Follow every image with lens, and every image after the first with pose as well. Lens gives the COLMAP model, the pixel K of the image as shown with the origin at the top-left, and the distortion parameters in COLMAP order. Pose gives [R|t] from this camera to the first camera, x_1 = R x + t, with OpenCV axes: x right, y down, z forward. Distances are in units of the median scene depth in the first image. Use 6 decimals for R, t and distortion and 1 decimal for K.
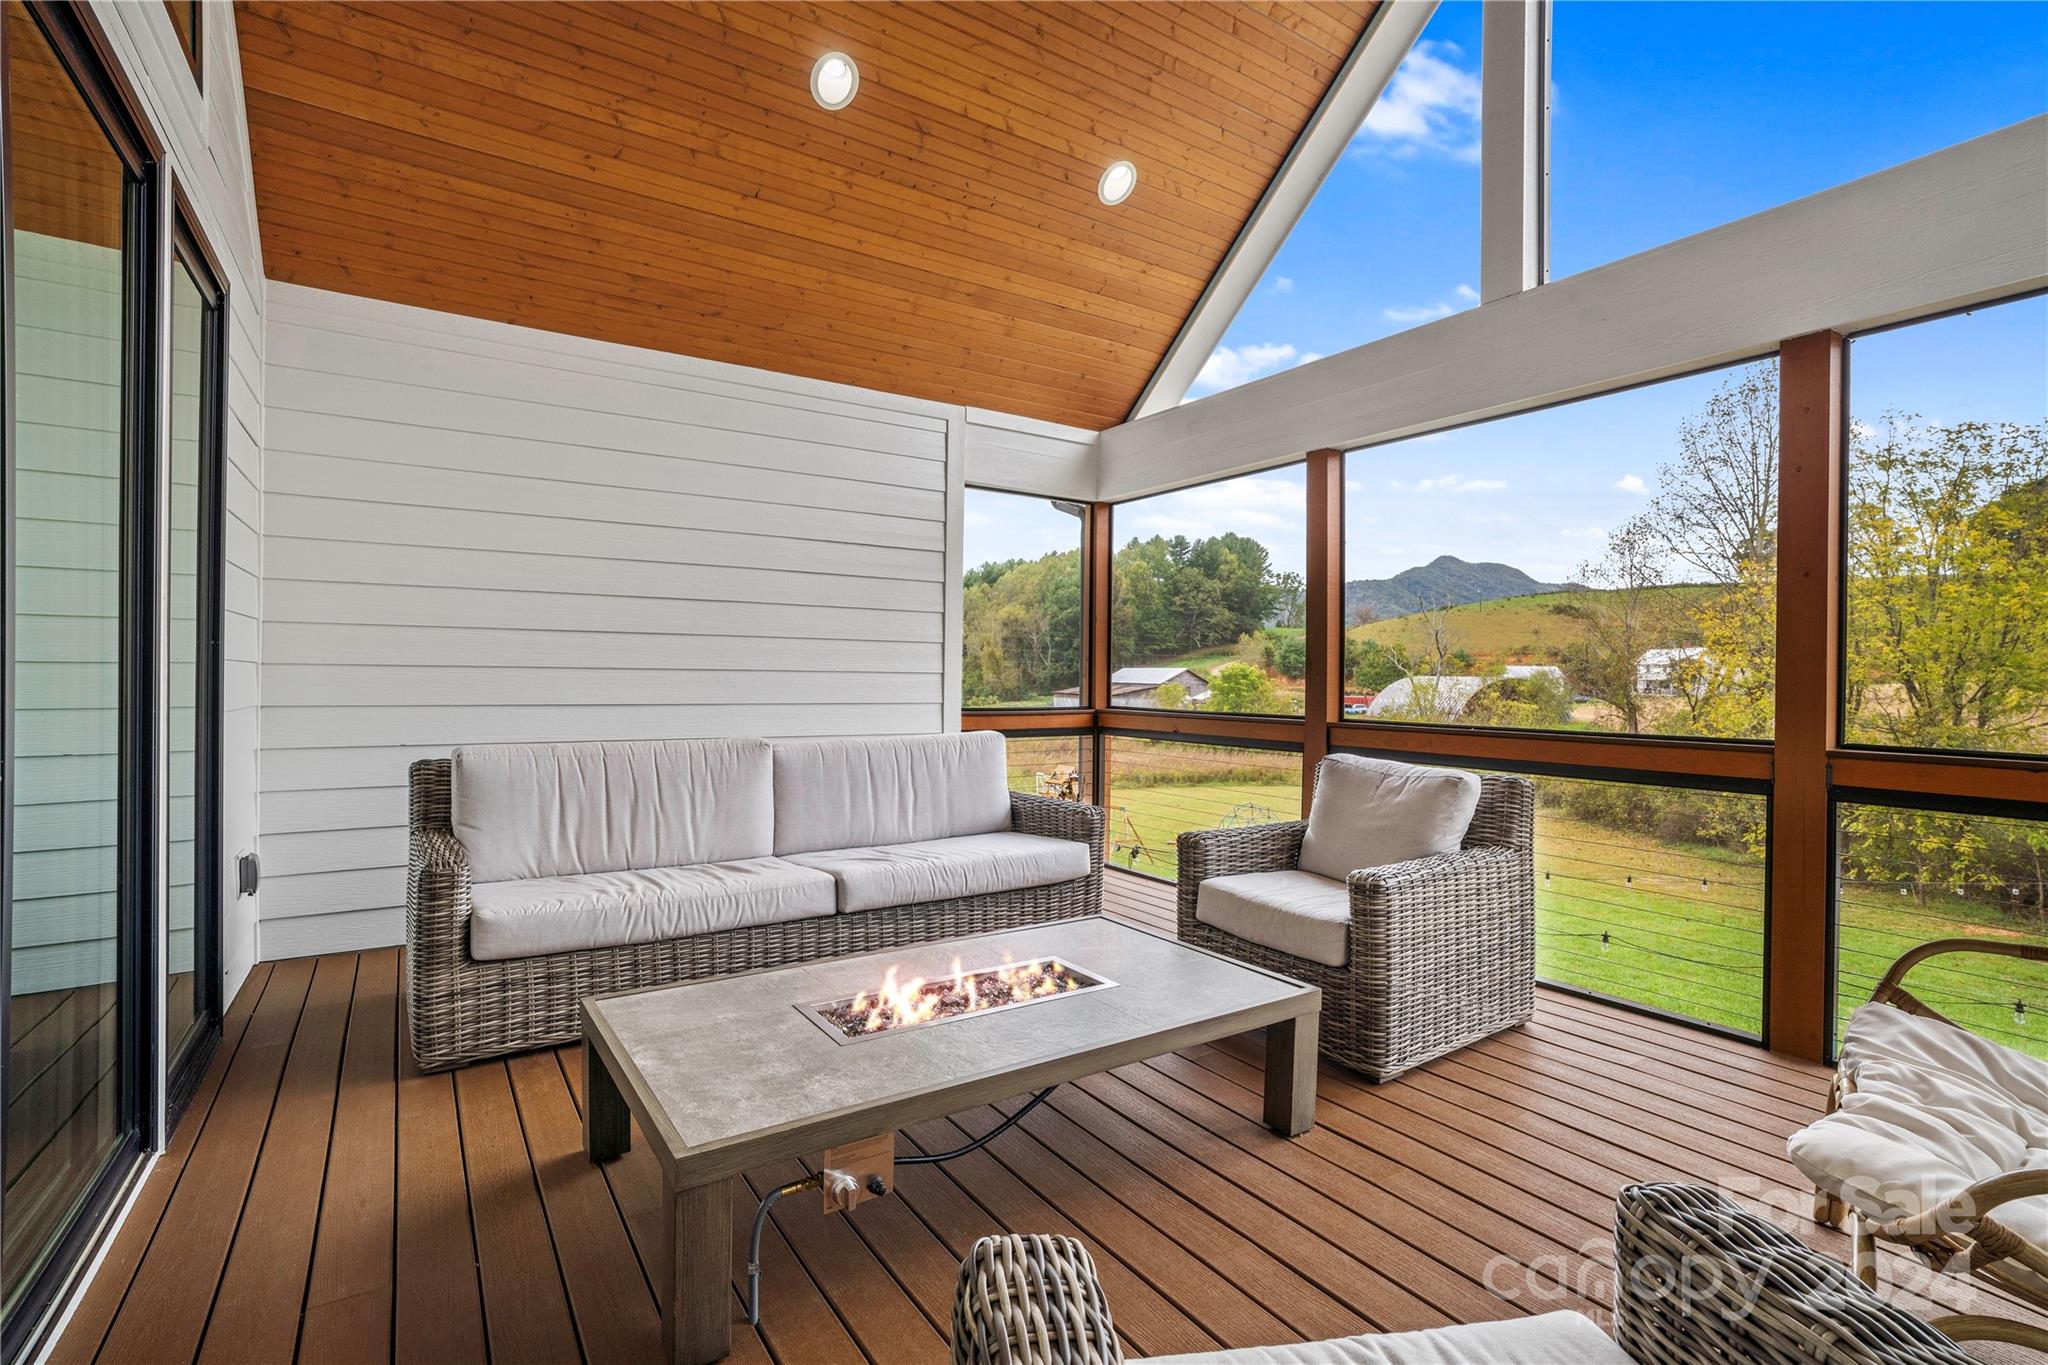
lens RADIAL K [[953.4, 0, 1009.9], [0, 953.4, 690.9], [0, 0, 1]] dist [-0.065516, 0.021170]
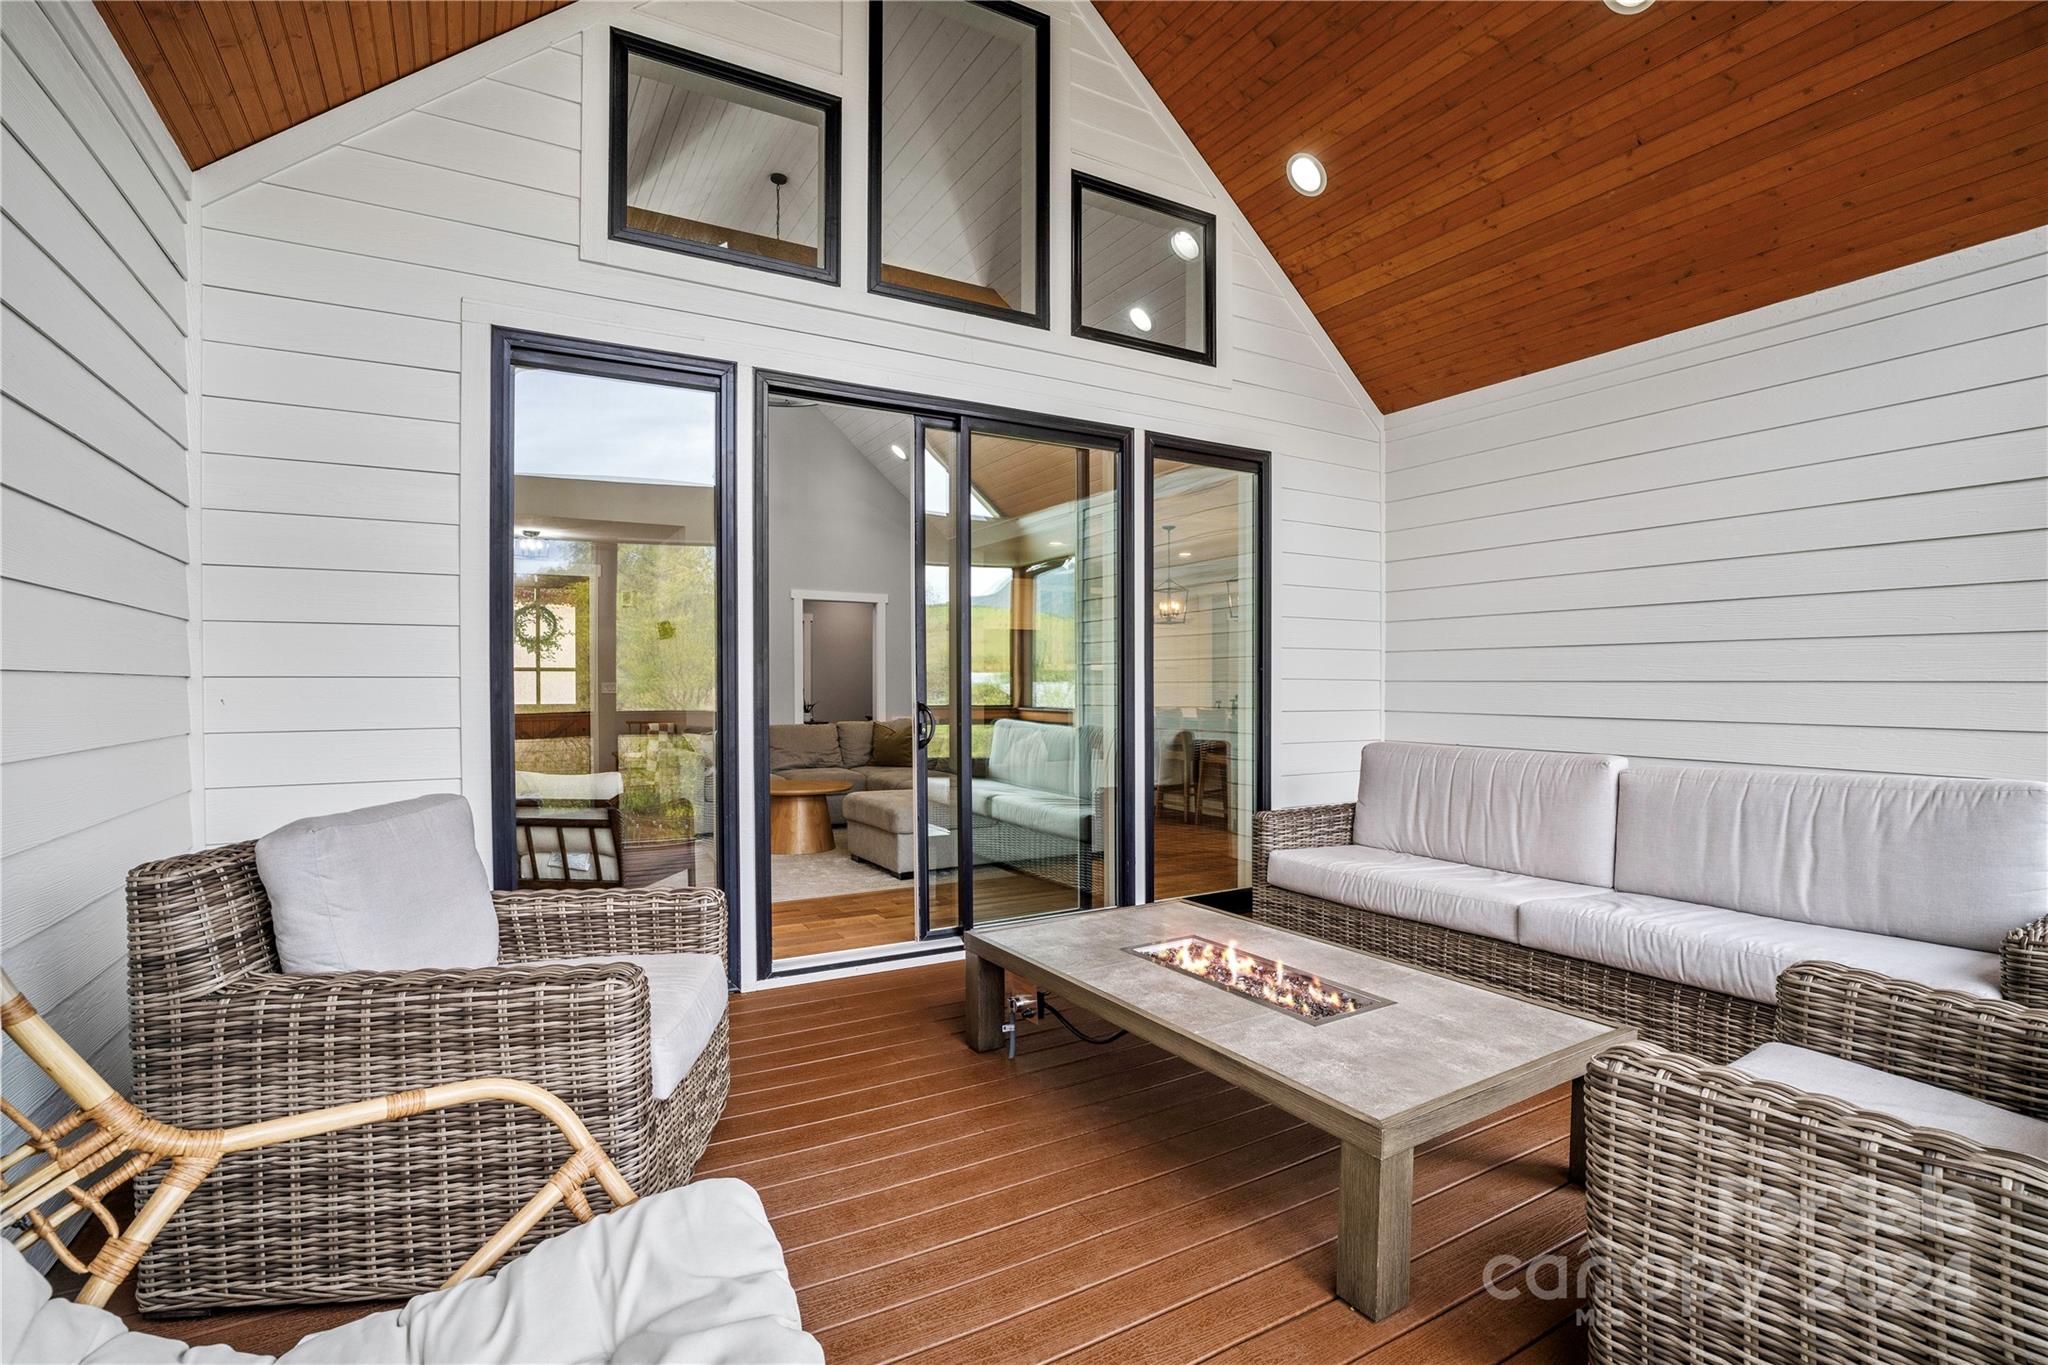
lens RADIAL K [[953.4, 0, 1009.9], [0, 953.4, 690.9], [0, 0, 1]] dist [-0.065516, 0.021170]
pose [[-0.079818, -0.003704, -0.996803, 0.442407], [-0.014434, 0.999893, -0.002560, -0.001391], [0.996705, 0.014183, -0.079863, 0.334070]]
